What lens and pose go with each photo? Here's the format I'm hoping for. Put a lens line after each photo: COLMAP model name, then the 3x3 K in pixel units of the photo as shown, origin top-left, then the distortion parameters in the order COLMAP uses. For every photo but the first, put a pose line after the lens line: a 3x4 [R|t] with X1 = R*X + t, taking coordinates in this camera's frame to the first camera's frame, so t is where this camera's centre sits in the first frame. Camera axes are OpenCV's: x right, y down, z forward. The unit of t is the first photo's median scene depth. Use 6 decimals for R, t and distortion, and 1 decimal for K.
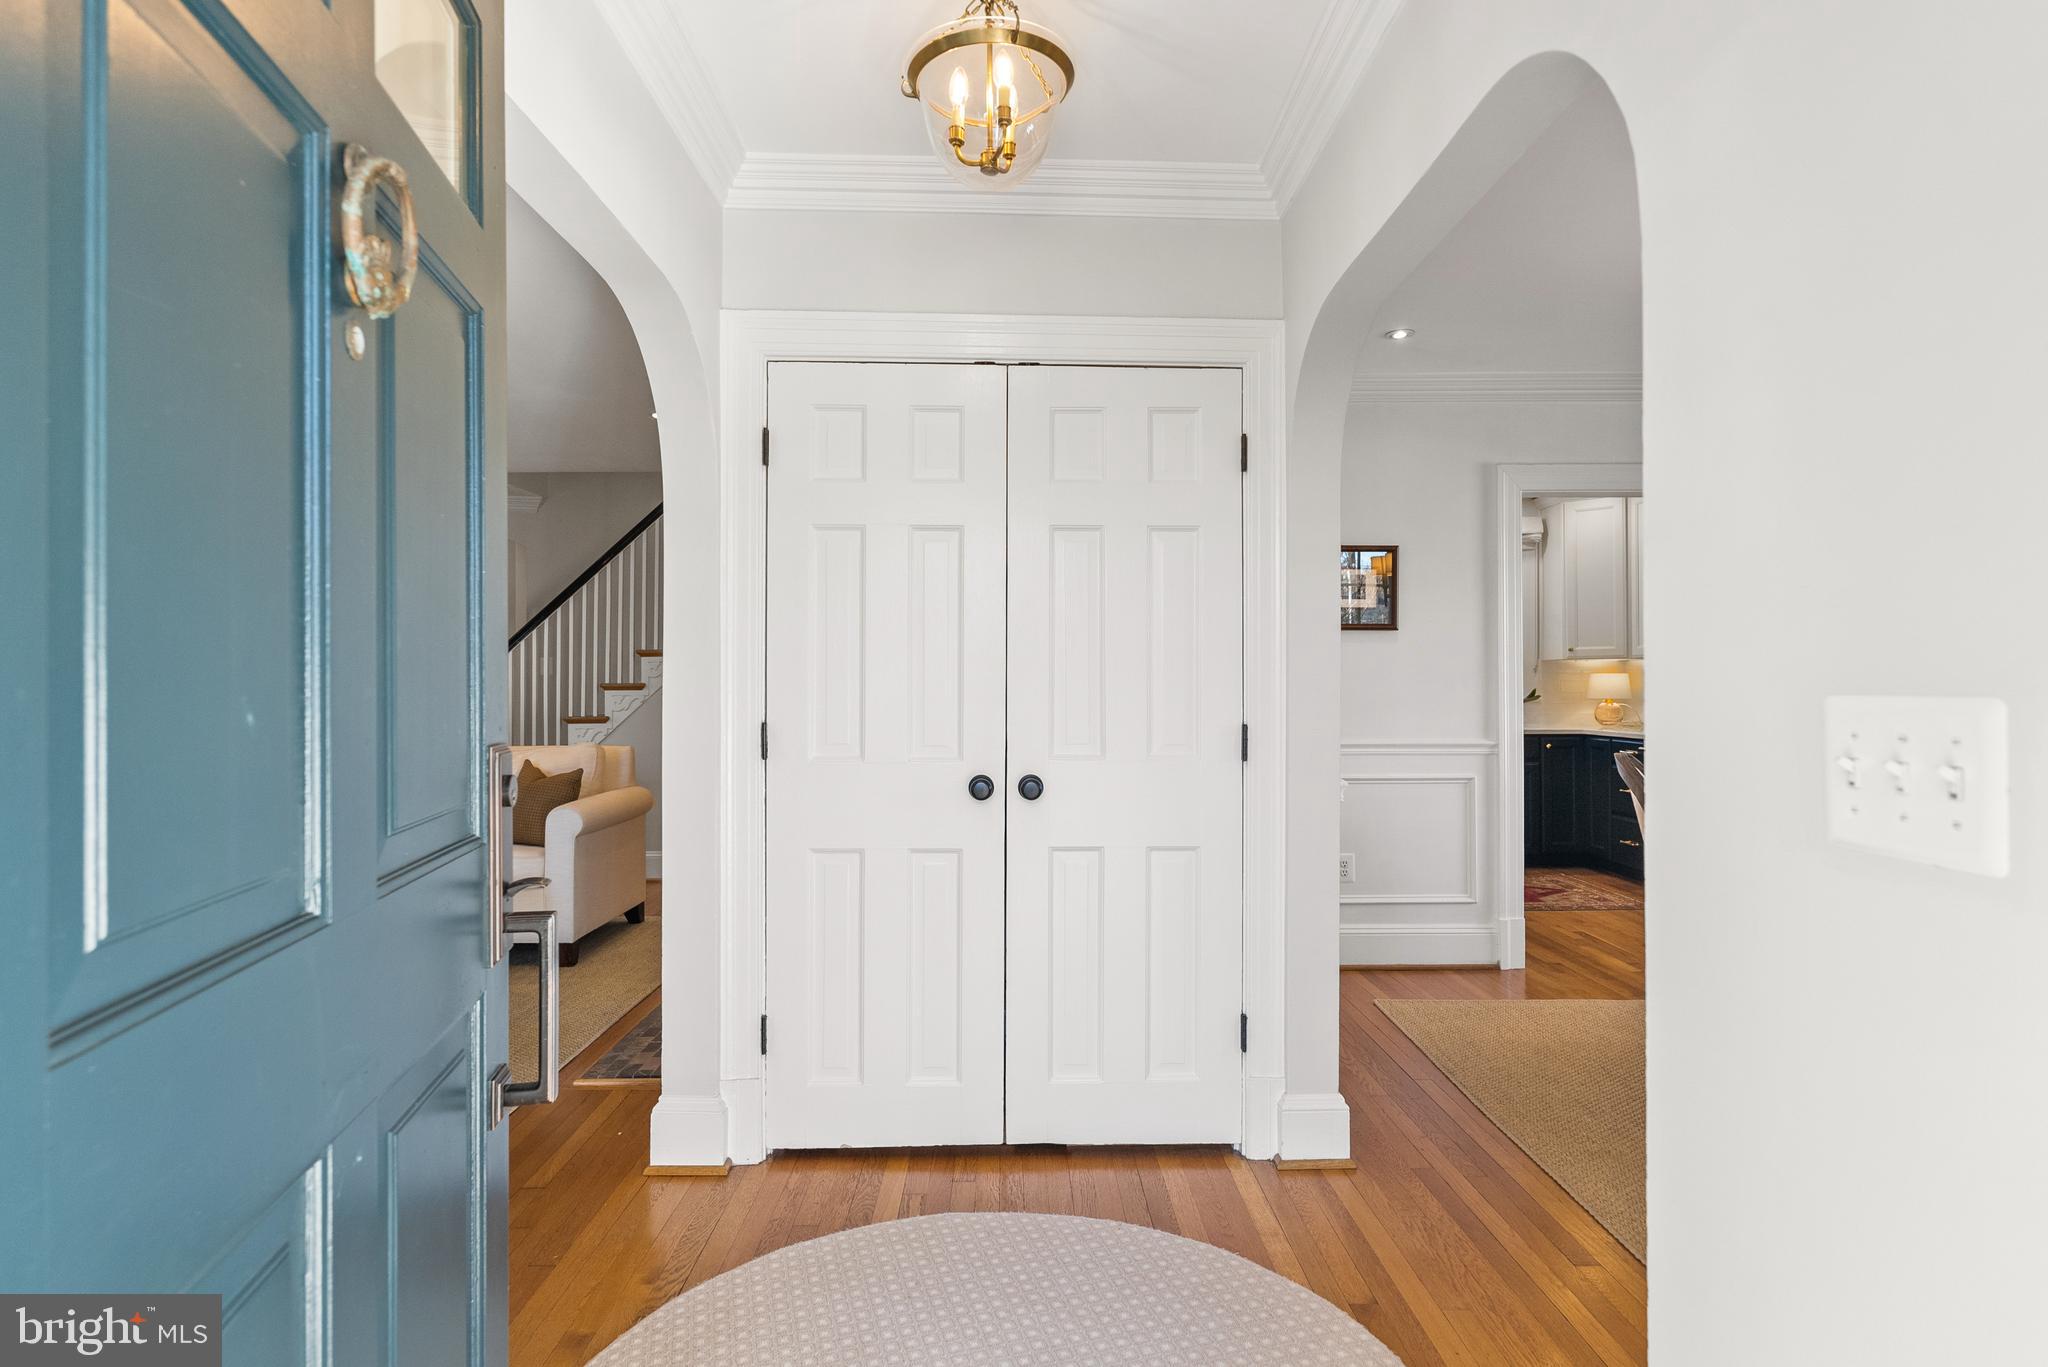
lens RADIAL K [[1029.1, 0, 1024.0], [0, 1029.1, 683.5], [0, 0, 1]] dist [-0.001965, -0.000117]
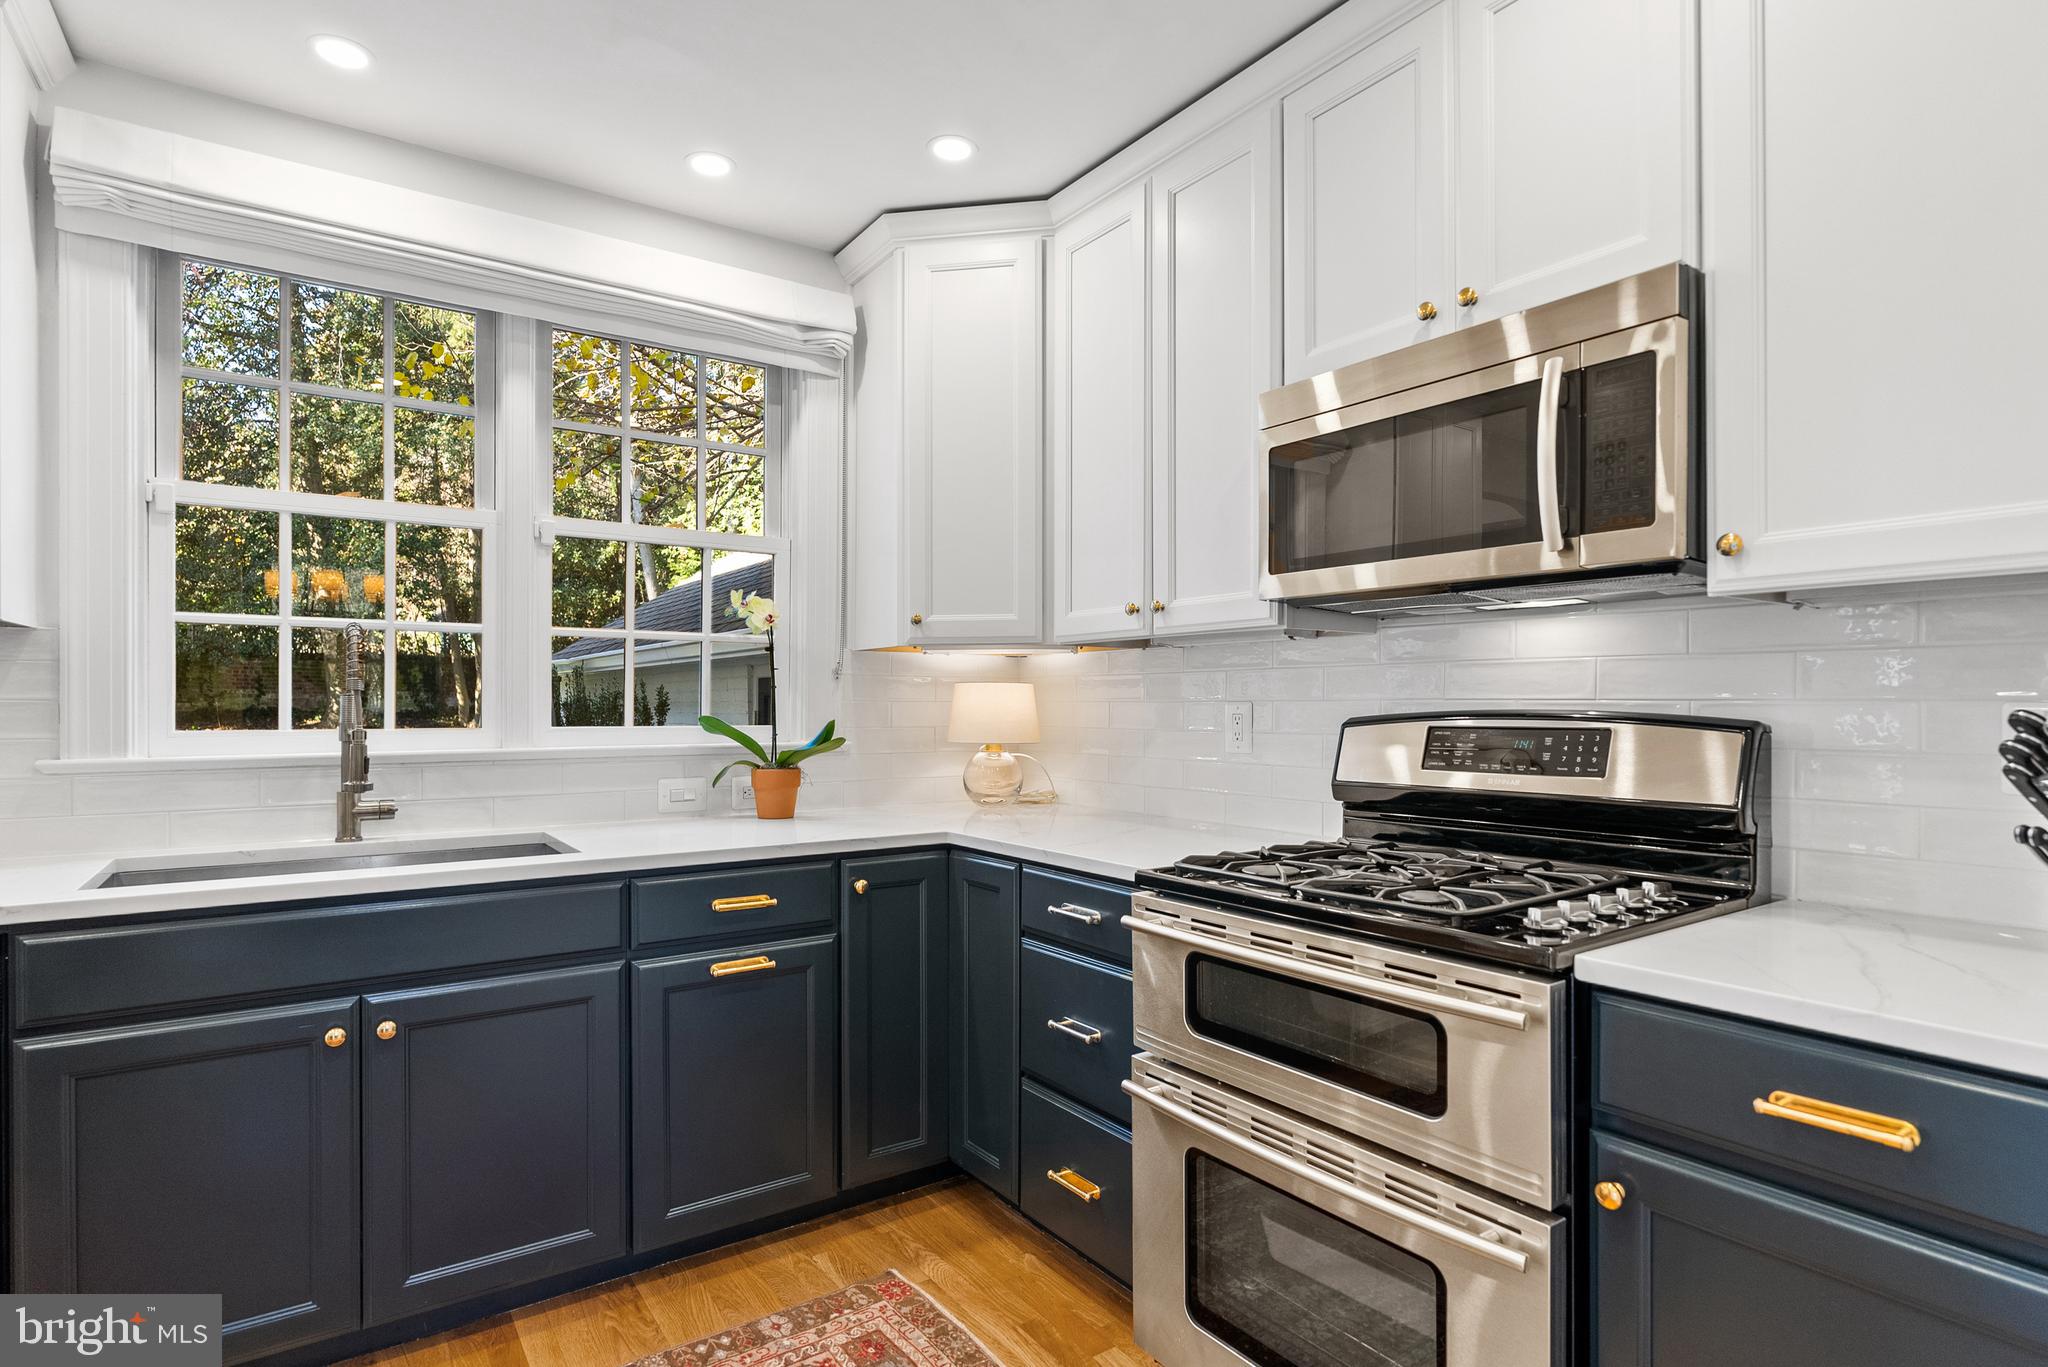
lens RADIAL K [[1064.4, 0, 1031.2], [0, 1064.4, 705.5], [0, 0, 1]] dist [-0.002593, 0.000088]
pose [[0.818913, 0.006106, 0.573885, 0.332979], [-0.005415, 0.999981, -0.002913, 0.000365], [-0.573892, -0.000722, 0.818931, 0.639010]]
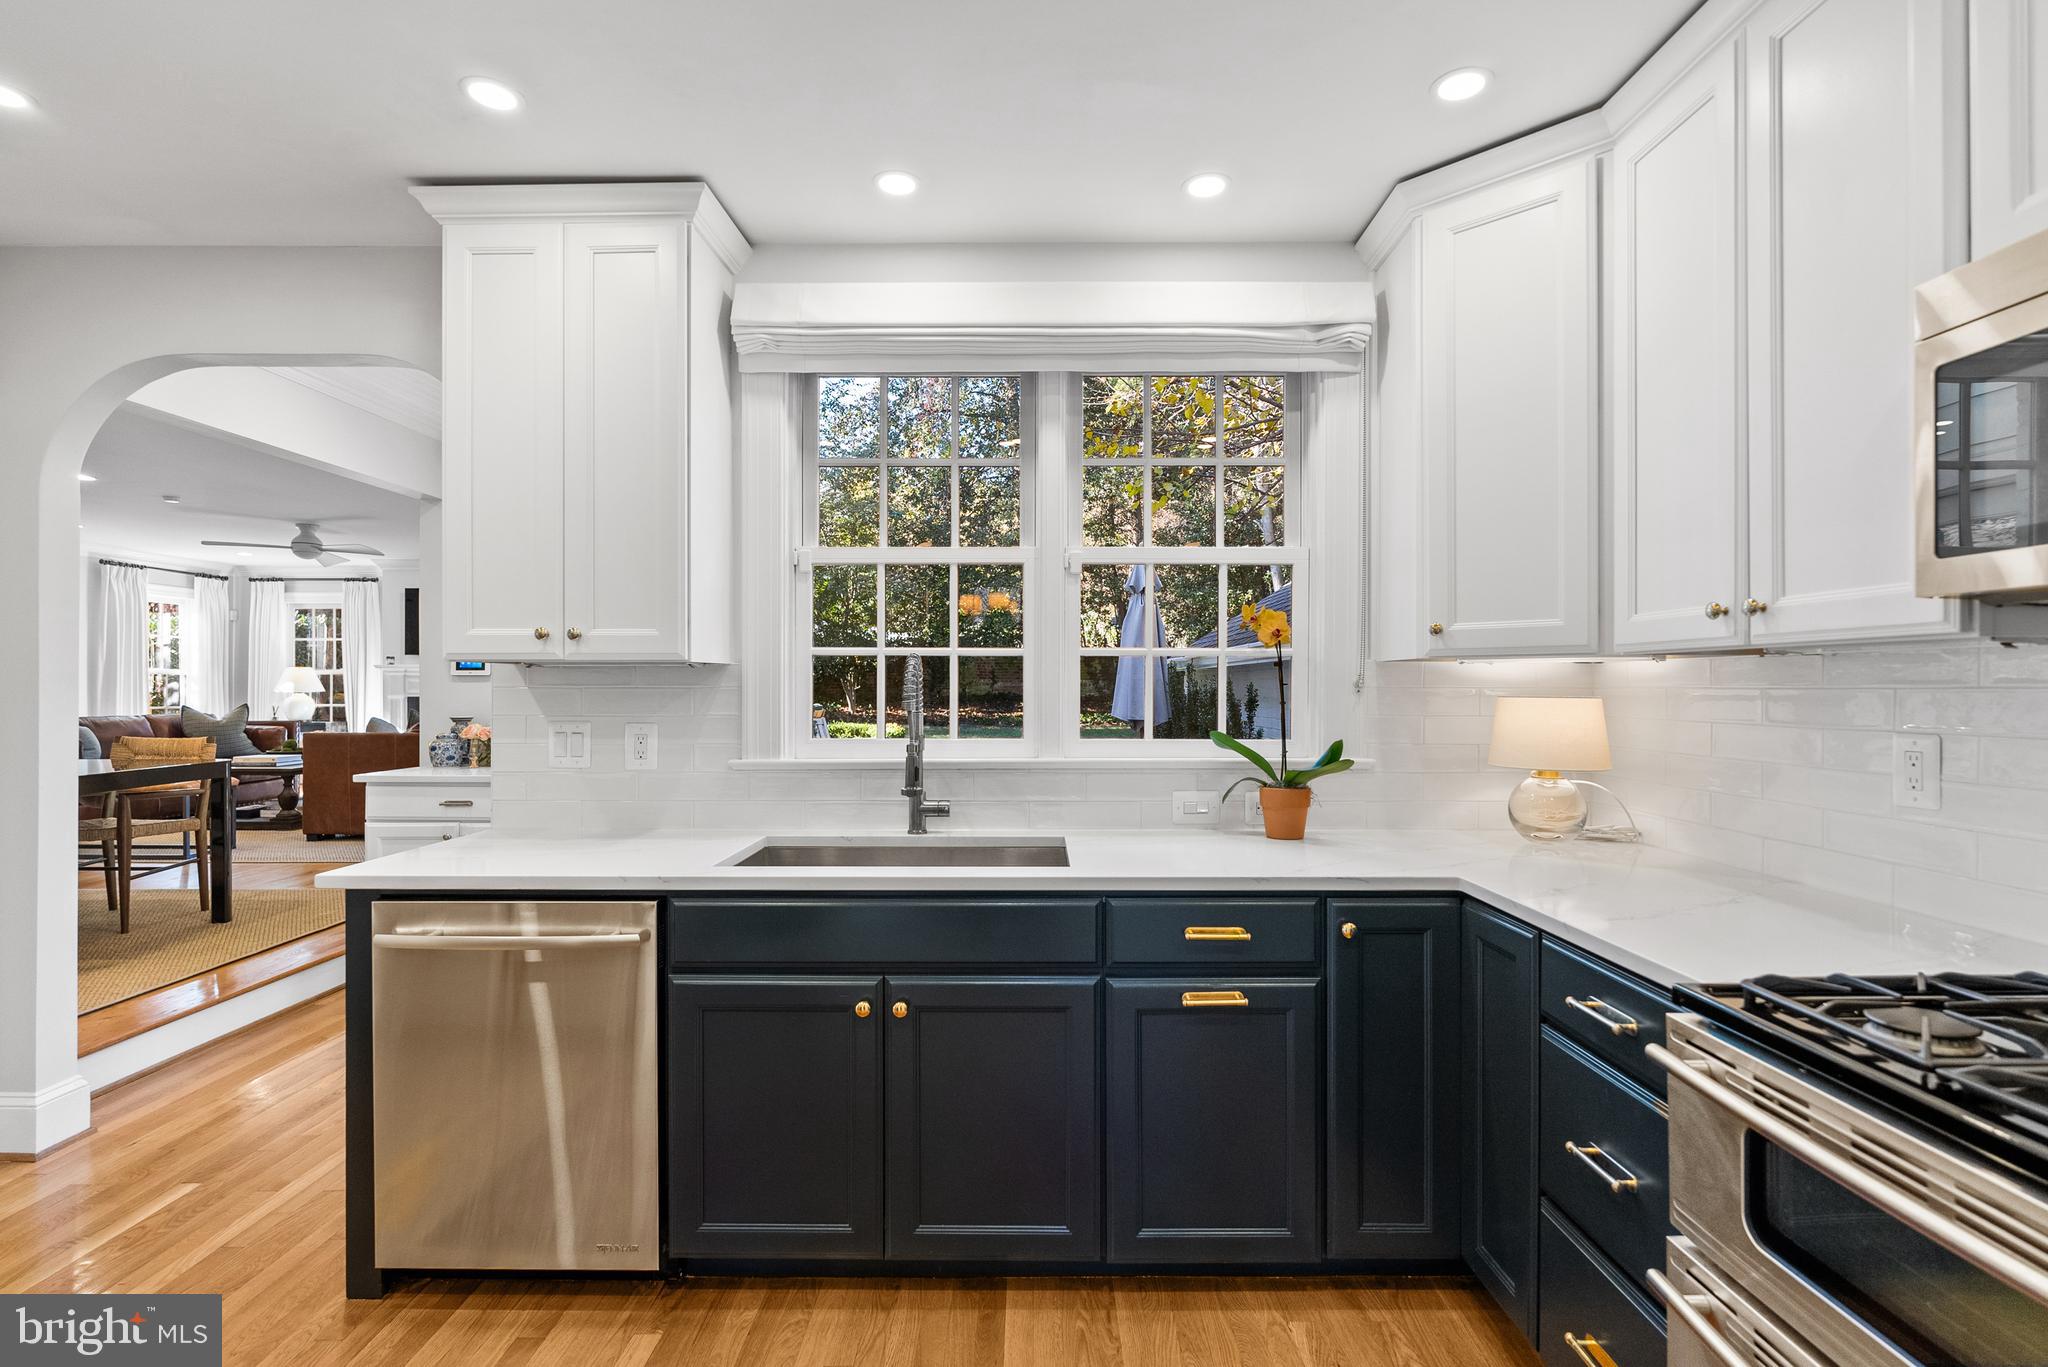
lens RADIAL K [[978.3, 0, 1024.0], [0, 978.3, 683.5], [0, 0, 1]] dist [-0.004045, -0.000374]
pose [[0.999965, 0.007026, -0.004435, 0.391485], [-0.007040, 0.999971, -0.003057, -0.012844], [0.004414, 0.003088, 0.999985, 0.664772]]
